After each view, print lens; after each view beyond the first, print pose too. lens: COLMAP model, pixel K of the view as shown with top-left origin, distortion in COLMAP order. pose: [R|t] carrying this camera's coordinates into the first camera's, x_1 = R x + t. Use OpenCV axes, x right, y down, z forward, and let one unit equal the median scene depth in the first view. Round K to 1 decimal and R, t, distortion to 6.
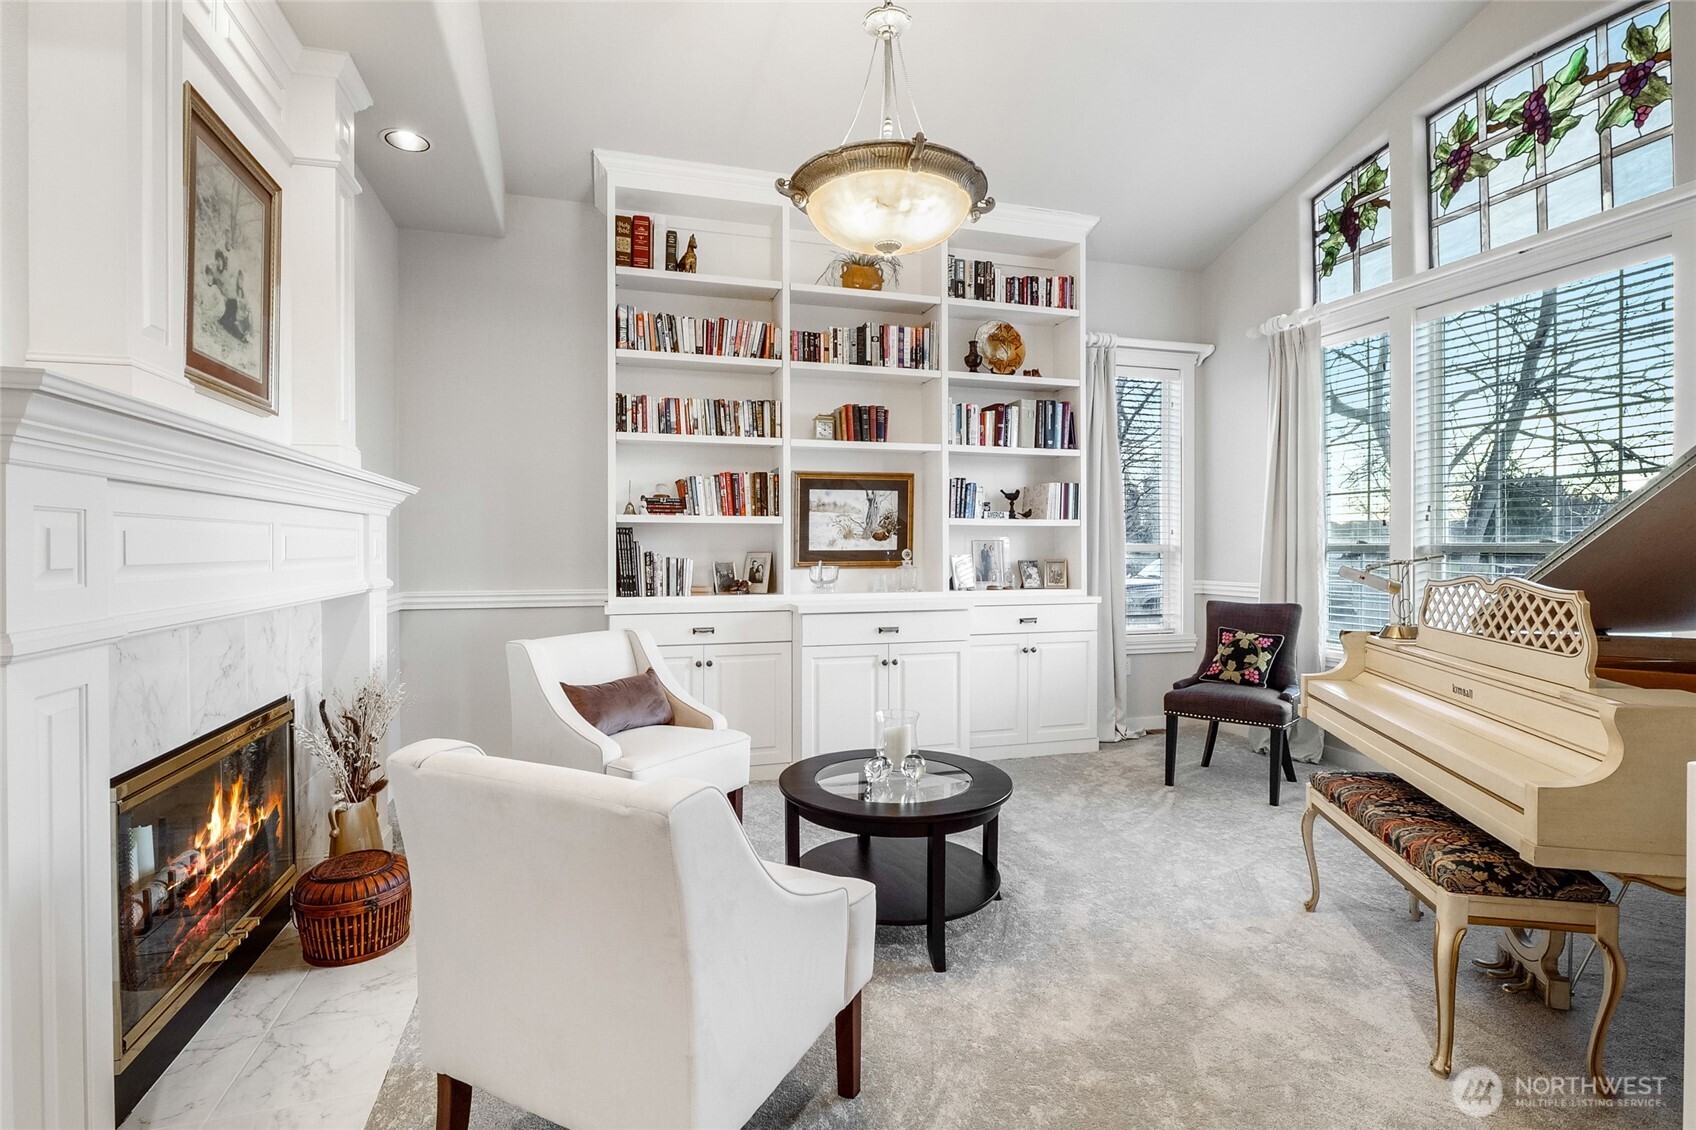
lens RADIAL K [[794.8, 0, 847.7], [0, 794.8, 550.4], [0, 0, 1]] dist [-0.012658, -0.000091]
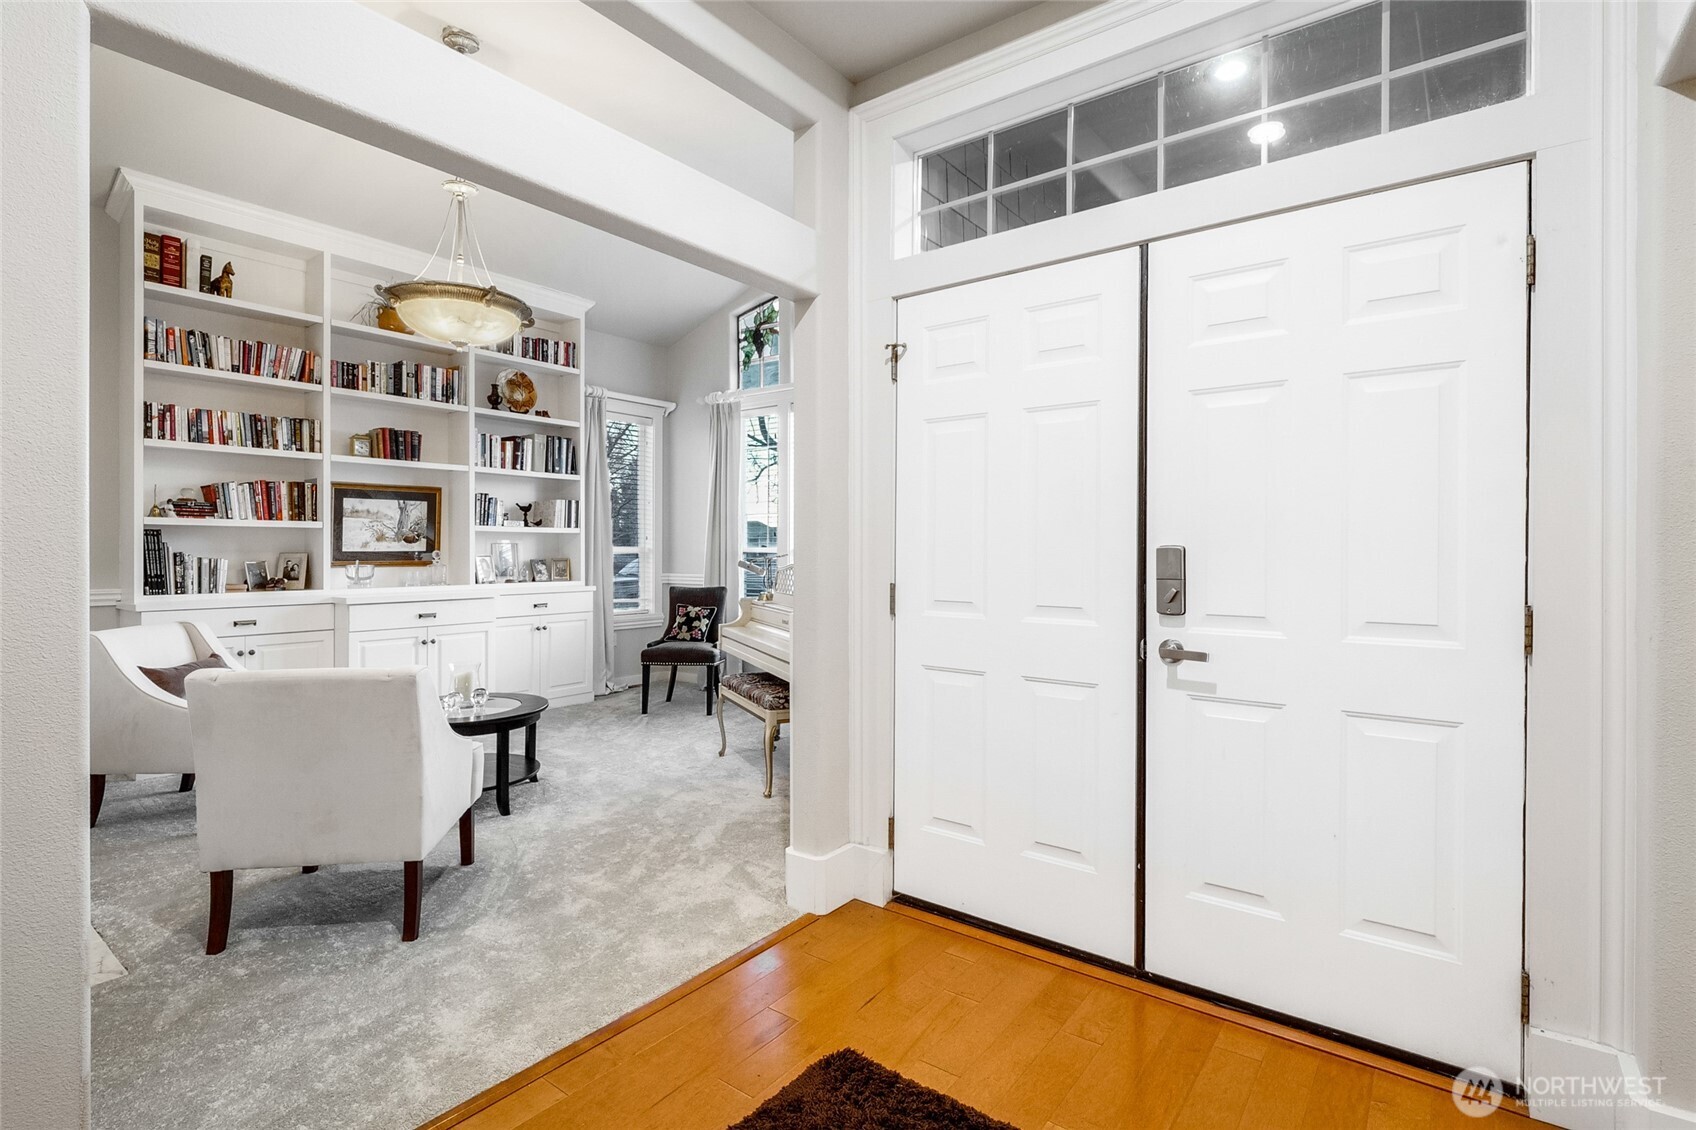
lens RADIAL K [[794.8, 0, 847.7], [0, 794.8, 550.4], [0, 0, 1]] dist [-0.012658, -0.000091]
pose [[0.805357, 0.002197, 0.592786, -0.149584], [-0.000651, 0.999996, -0.002822, 0.001634], [-0.592790, 0.001887, 0.805355, -0.374067]]
